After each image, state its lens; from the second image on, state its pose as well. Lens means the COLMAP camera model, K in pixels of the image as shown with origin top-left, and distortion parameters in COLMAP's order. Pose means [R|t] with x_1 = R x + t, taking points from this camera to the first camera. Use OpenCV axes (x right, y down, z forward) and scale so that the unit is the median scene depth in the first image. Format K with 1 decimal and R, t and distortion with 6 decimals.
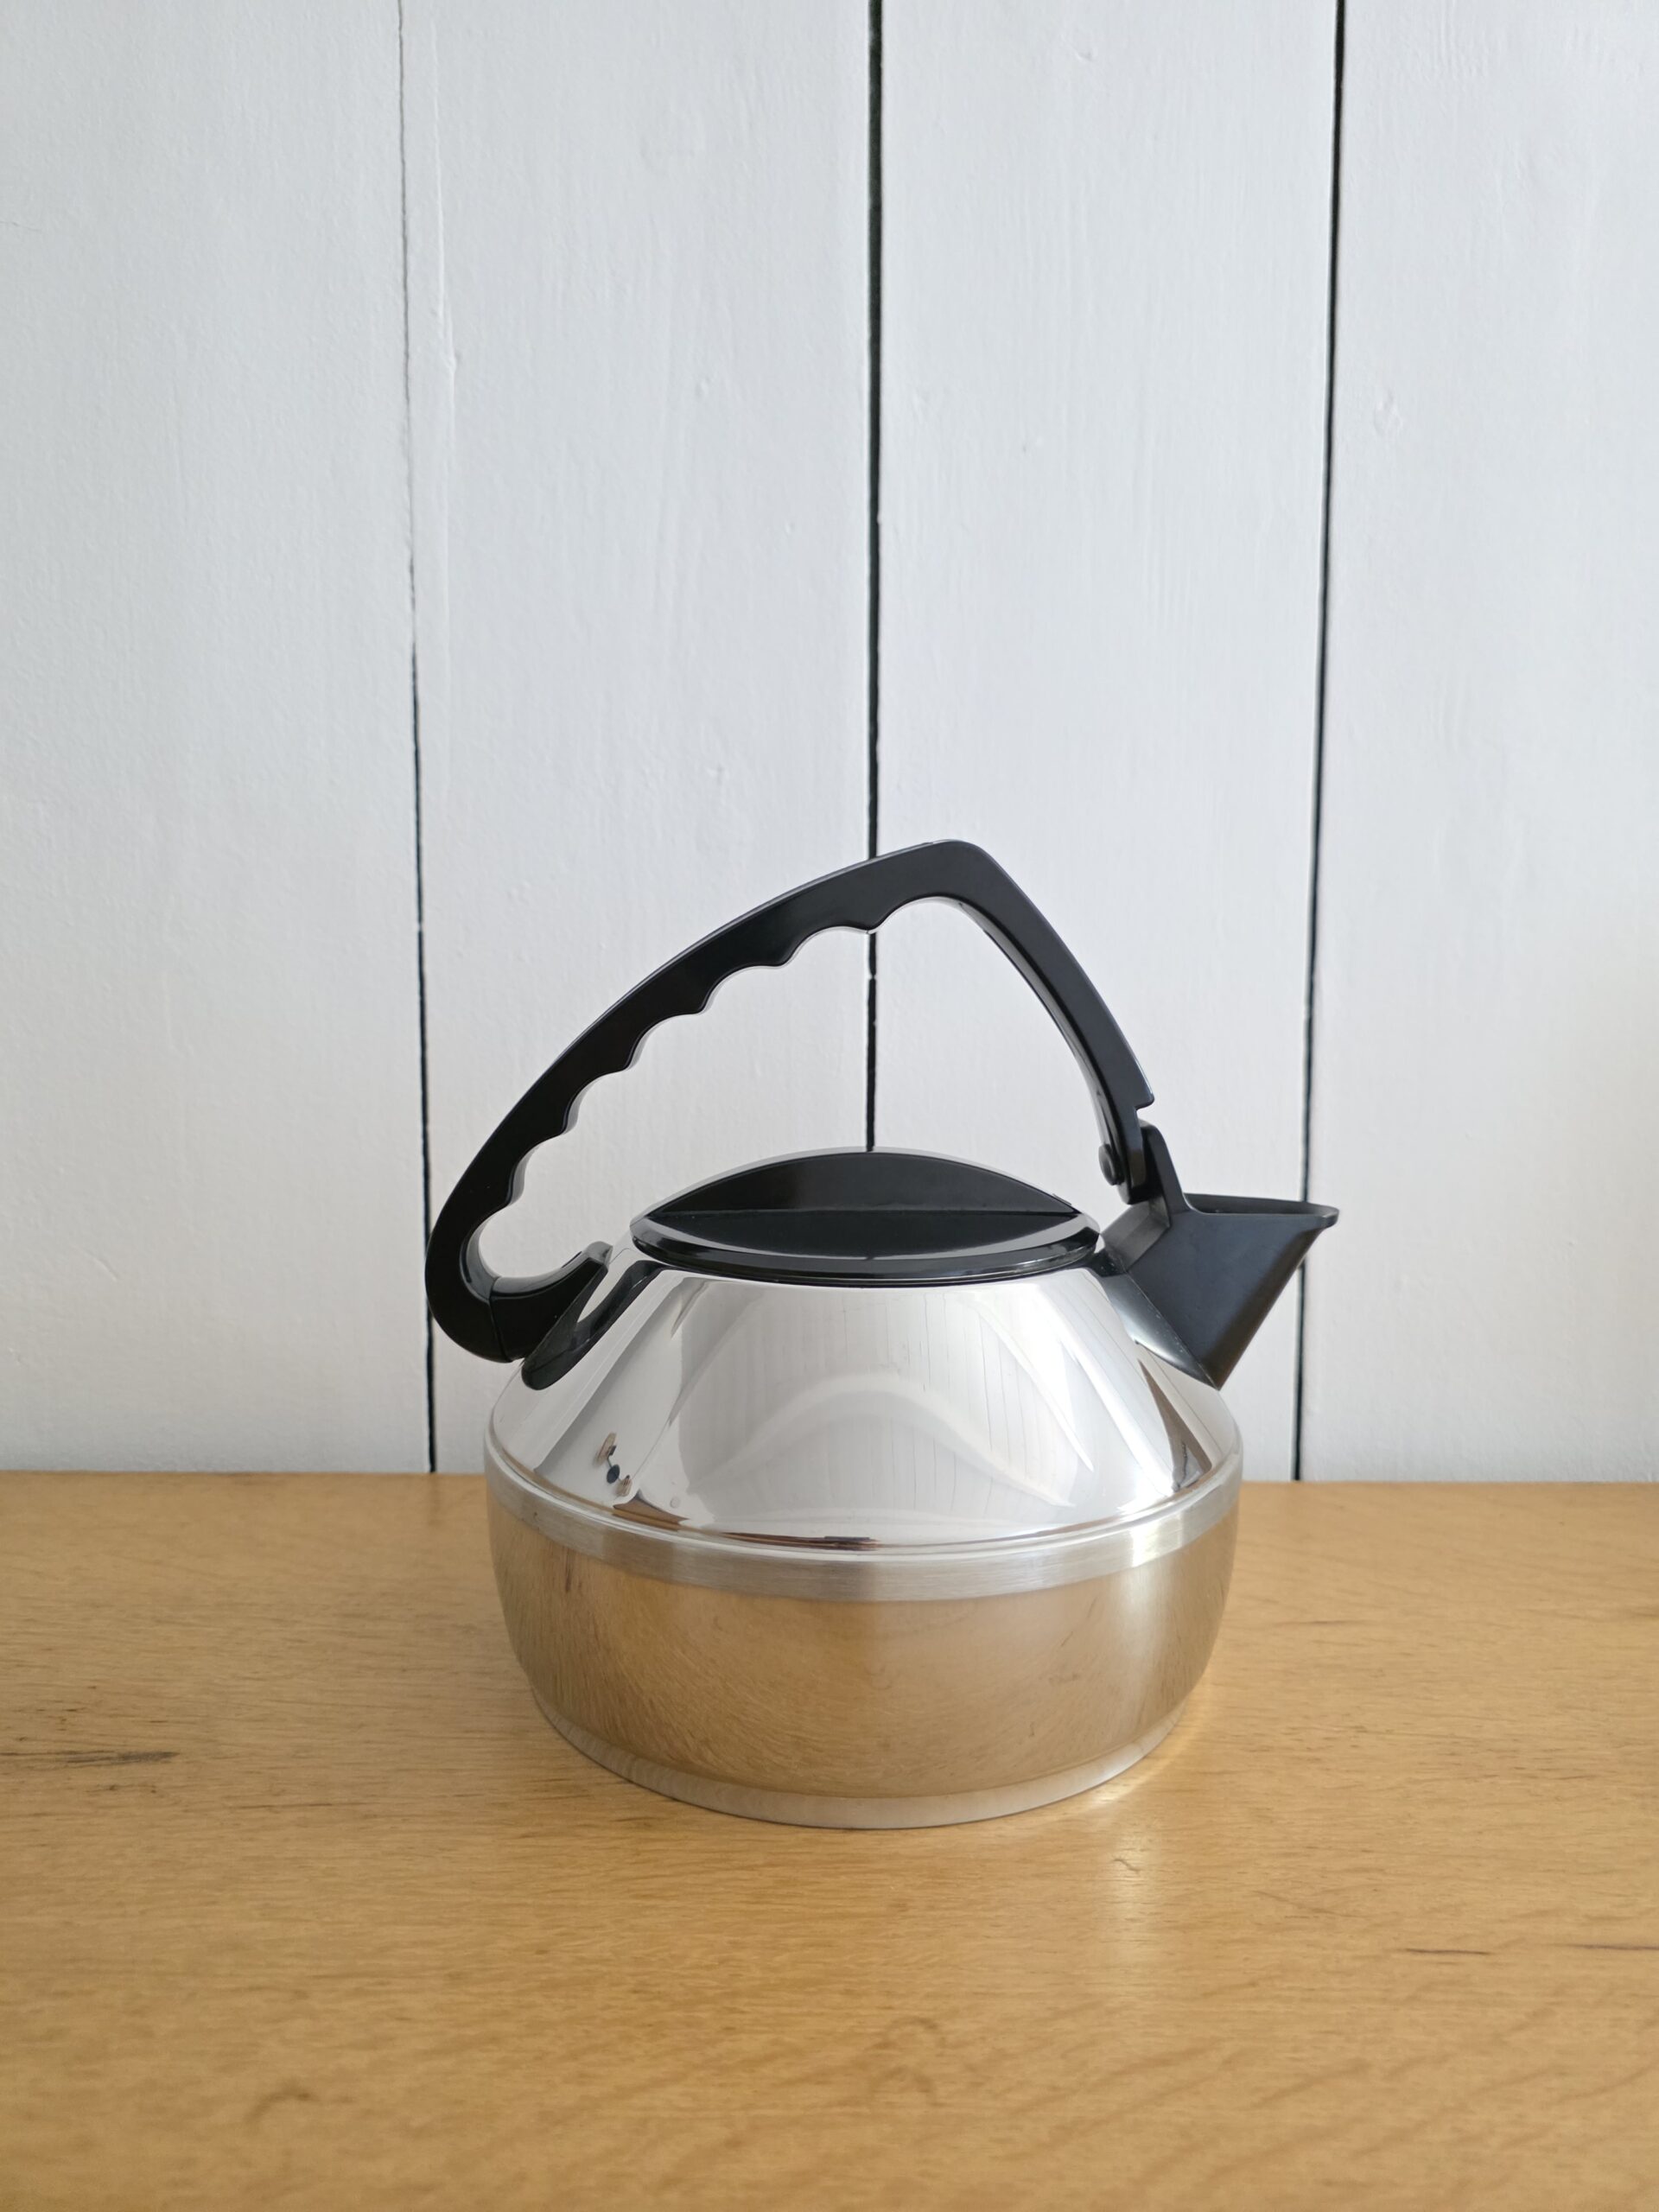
lens RADIAL K [[1550.1, 0, 811.7], [0, 1550.1, 1087.4], [0, 0, 1]] dist [0.029620, -0.048537]
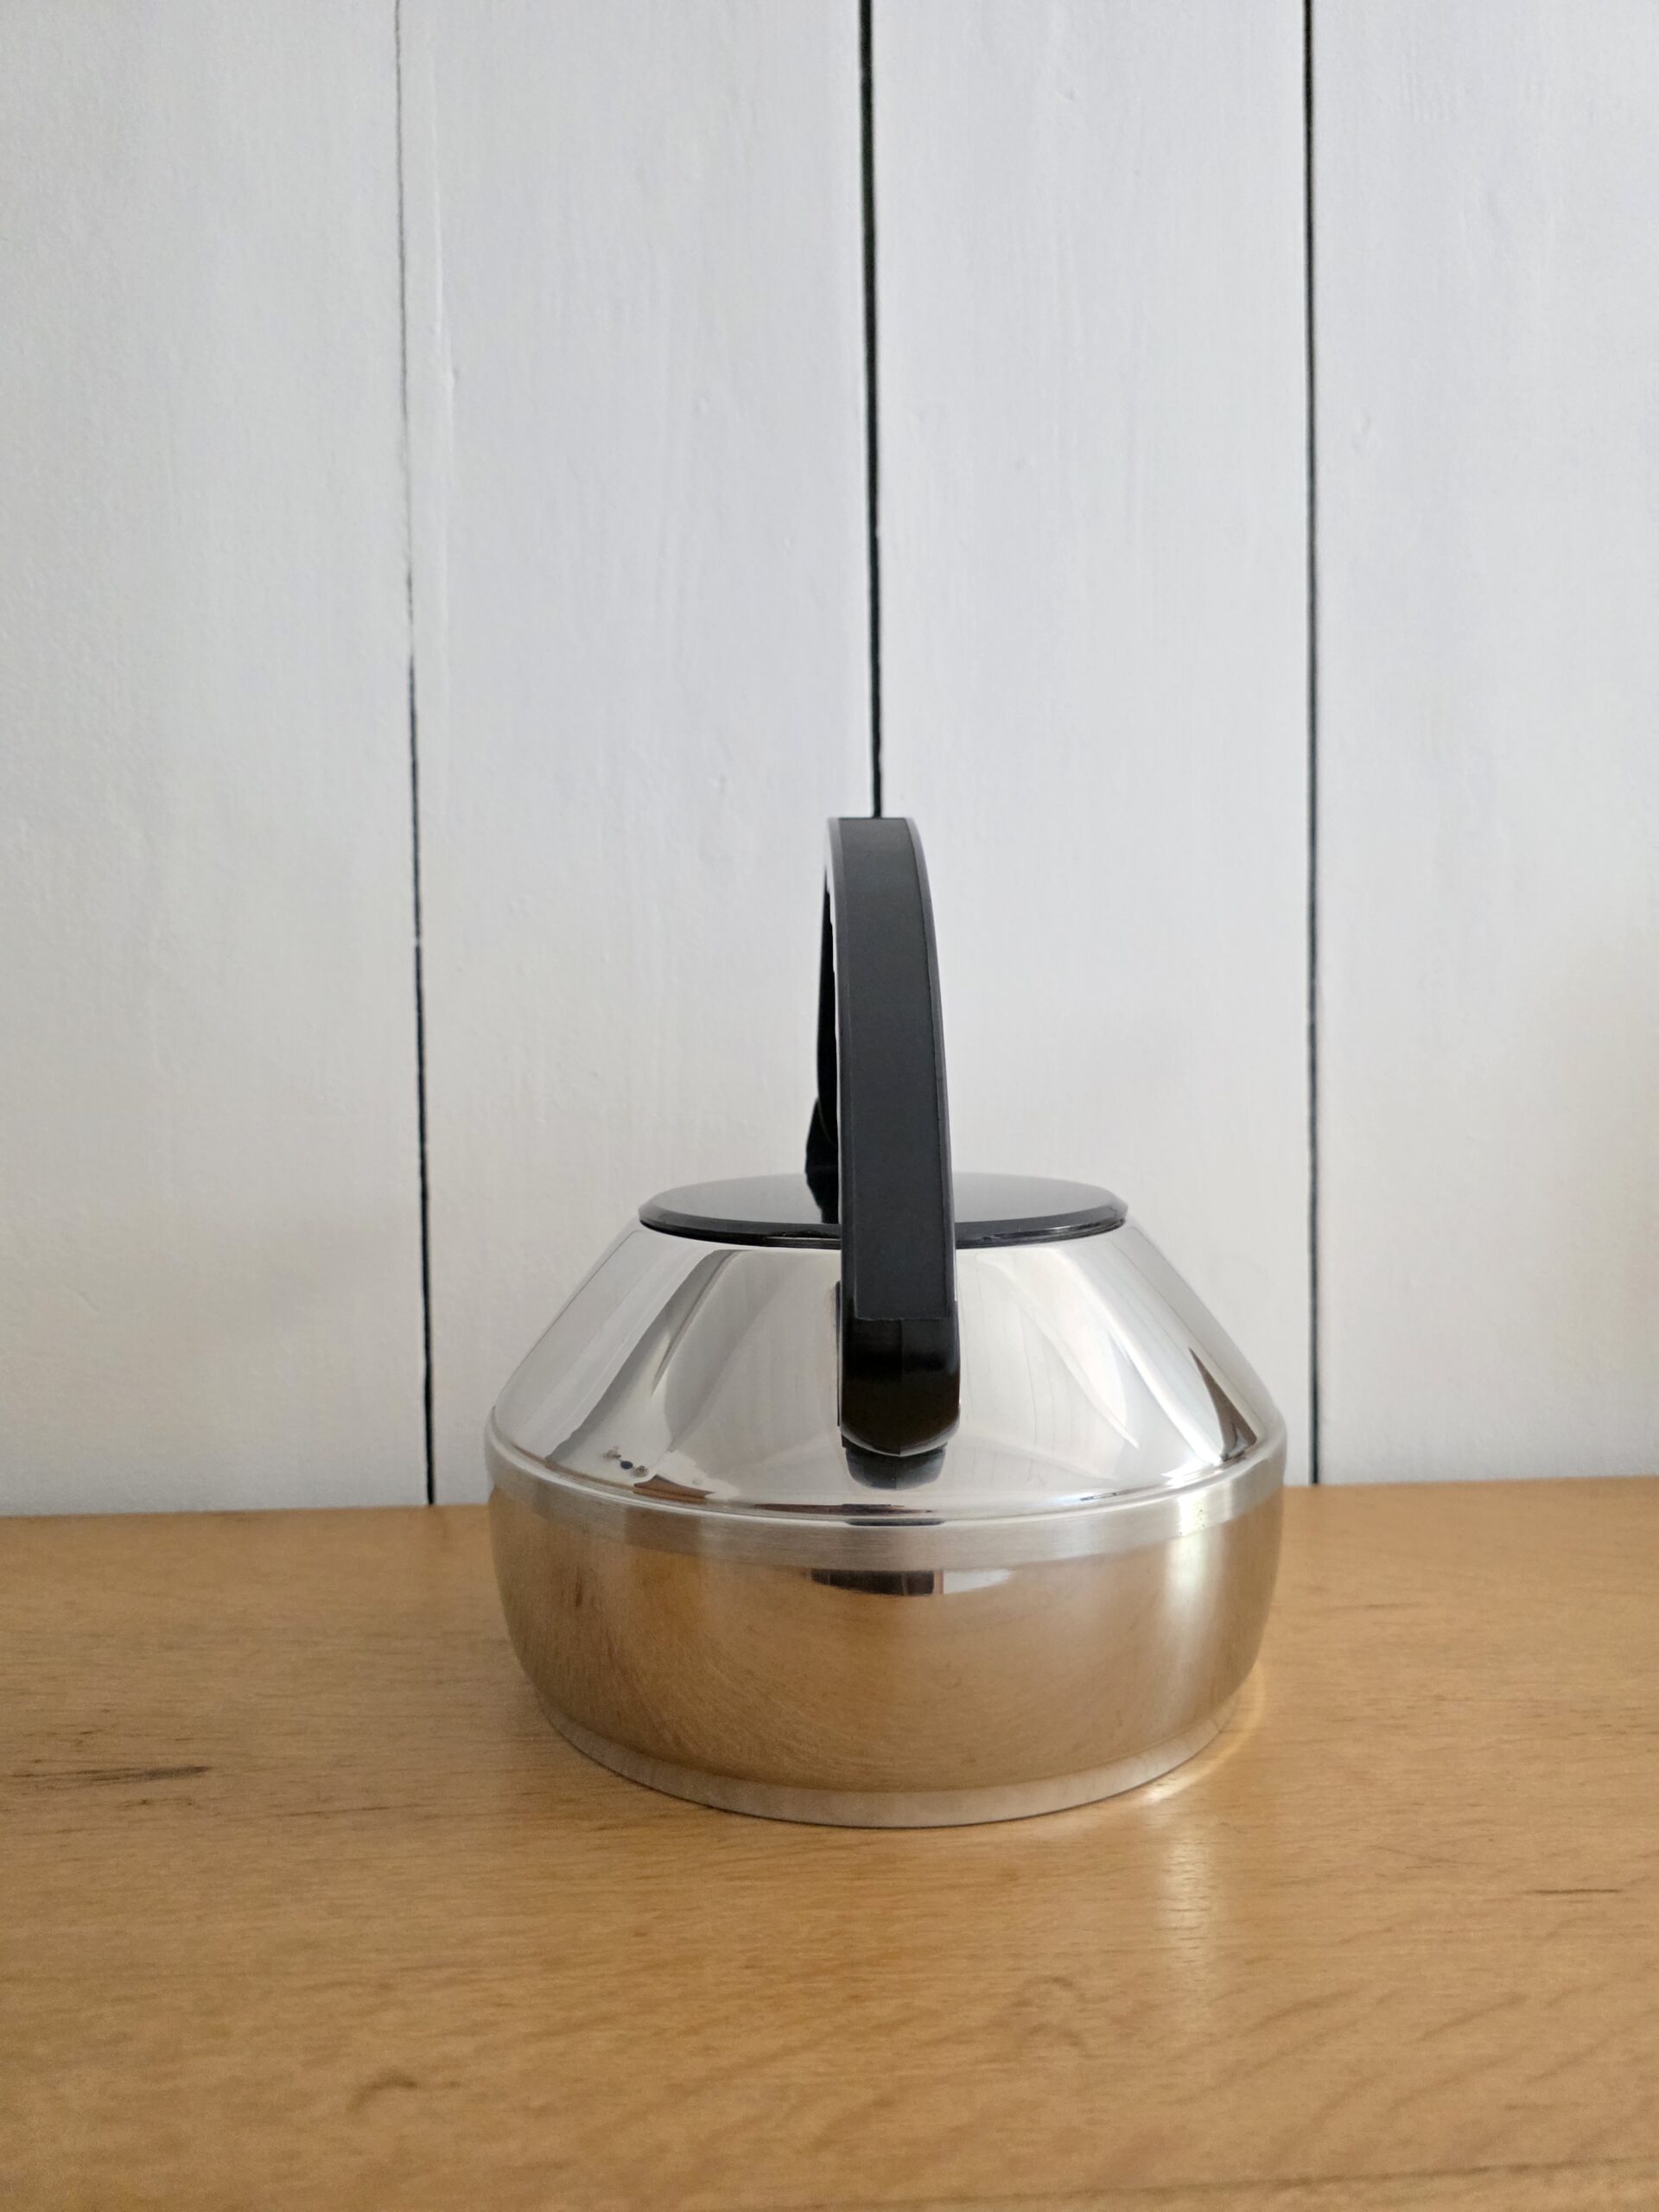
lens RADIAL K [[1550.1, 0, 811.0], [0, 1550.1, 1101.1], [0, 0, 1]] dist [0.029620, -0.048537]
pose [[0.998317, -0.016761, 0.055519, -0.096608], [0.020022, 0.998074, -0.058722, 0.094607], [-0.054428, 0.059735, 0.996729, 0.025694]]
